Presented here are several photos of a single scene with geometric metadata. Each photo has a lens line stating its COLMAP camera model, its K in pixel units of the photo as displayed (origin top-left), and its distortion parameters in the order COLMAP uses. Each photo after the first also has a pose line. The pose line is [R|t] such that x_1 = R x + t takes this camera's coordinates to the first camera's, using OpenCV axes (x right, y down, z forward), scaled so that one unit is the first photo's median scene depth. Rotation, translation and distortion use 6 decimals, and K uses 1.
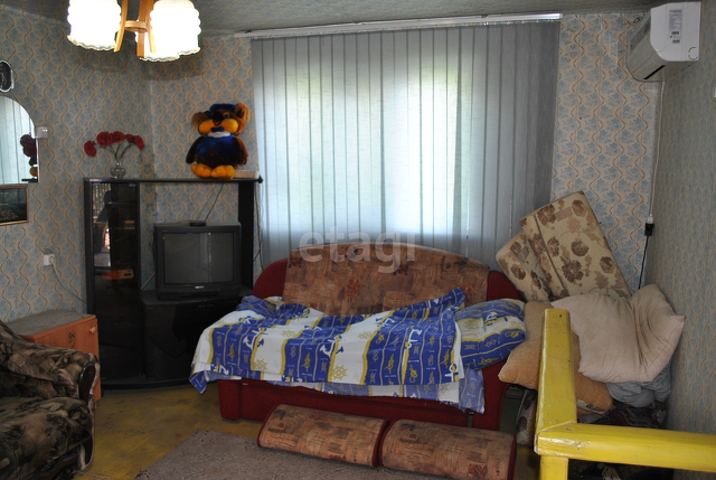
lens RADIAL K [[652.0, 0, 358.0], [0, 652.0, 240.0], [0, 0, 1]] dist [-0.007095, -0.011625]
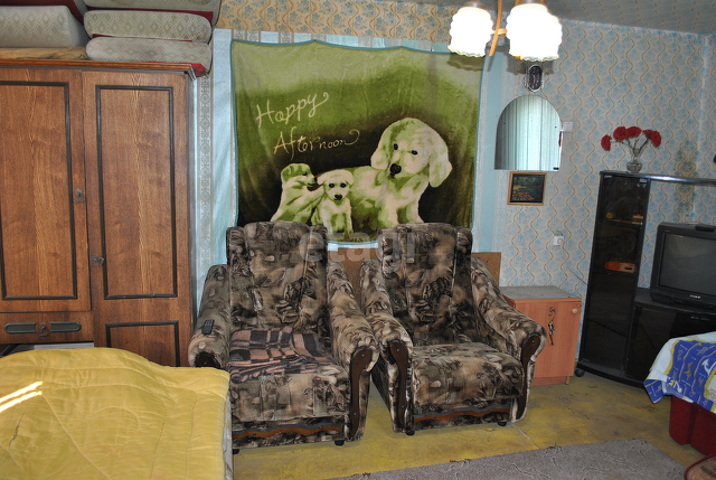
lens RADIAL K [[652.0, 0, 358.0], [0, 652.0, 240.0], [0, 0, 1]] dist [-0.007095, -0.011625]
pose [[0.533614, 0.151573, -0.832034, 0.283925], [-0.148631, 0.985304, 0.084171, -0.014577], [0.832565, 0.078751, 0.548301, 0.105028]]
